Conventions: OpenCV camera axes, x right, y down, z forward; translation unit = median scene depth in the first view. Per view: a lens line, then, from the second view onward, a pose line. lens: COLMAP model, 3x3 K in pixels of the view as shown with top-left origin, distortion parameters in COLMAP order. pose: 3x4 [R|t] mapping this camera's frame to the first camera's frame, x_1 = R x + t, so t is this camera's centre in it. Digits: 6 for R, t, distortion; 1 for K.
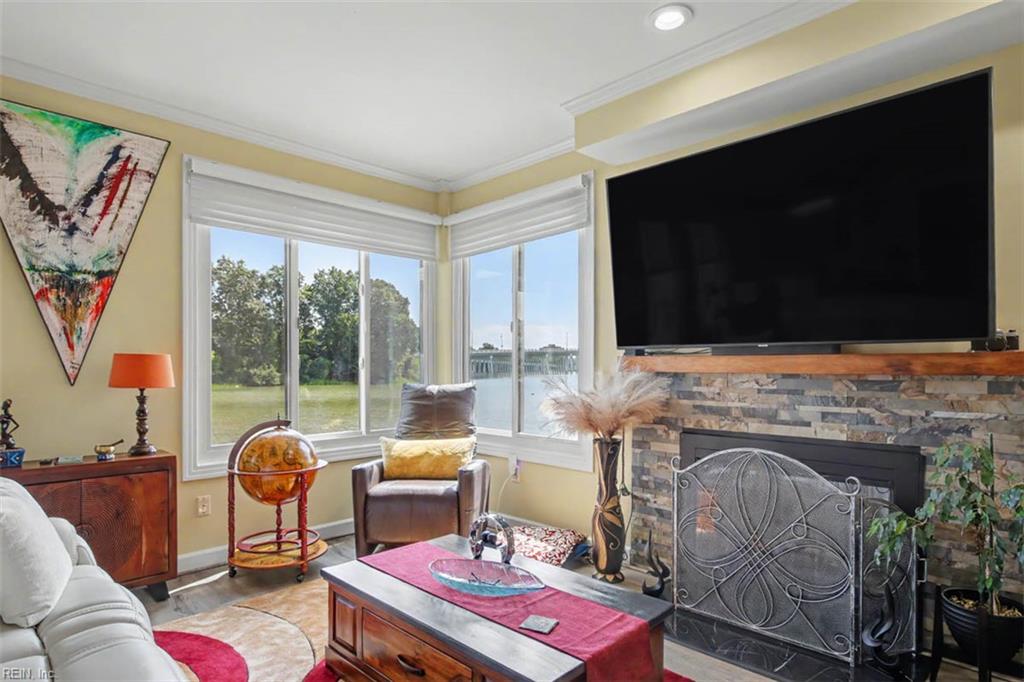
lens RADIAL K [[566.2, 0, 517.8], [0, 566.2, 369.4], [0, 0, 1]] dist [-0.011165, 0.006511]
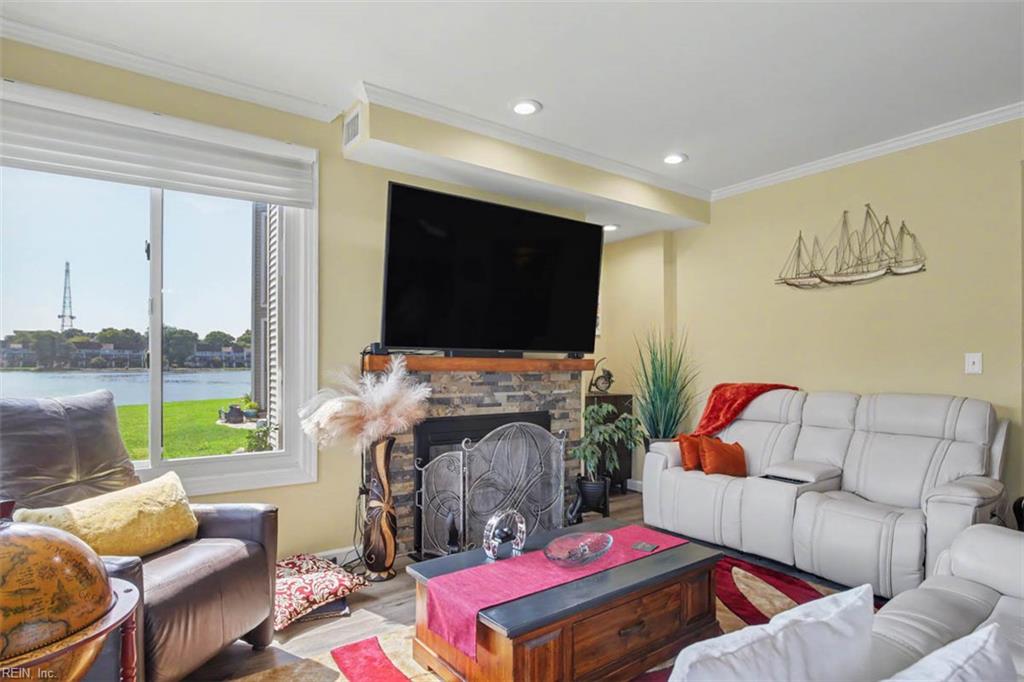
lens RADIAL K [[549.3, 0, 498.2], [0, 549.3, 368.5], [0, 0, 1]] dist [-0.012392, 0.011606]
pose [[0.161935, -0.004899, 0.986789, -0.831736], [-0.000102, 0.999988, 0.004981, -0.005535], [-0.986801, -0.000907, 0.161933, 0.687596]]
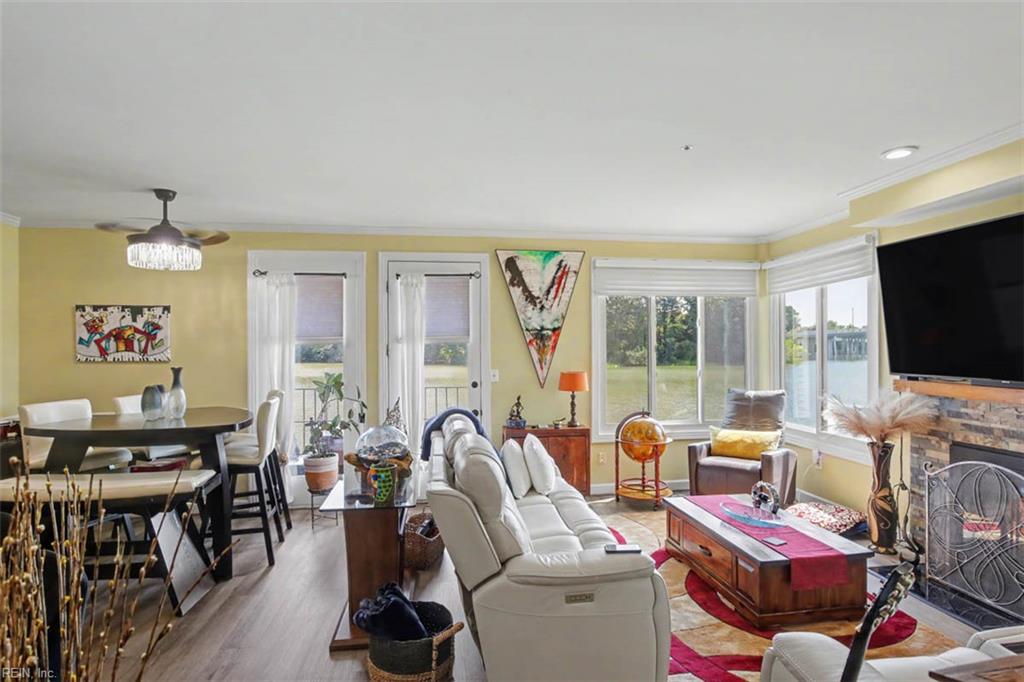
lens RADIAL K [[549.3, 0, 509.5], [0, 549.3, 346.3], [0, 0, 1]] dist [-0.012392, 0.011606]
pose [[0.795370, -0.004401, -0.606108, 0.261217], [0.001675, 0.999986, -0.005063, -0.102961], [0.606122, 0.003012, 0.795366, -0.560486]]
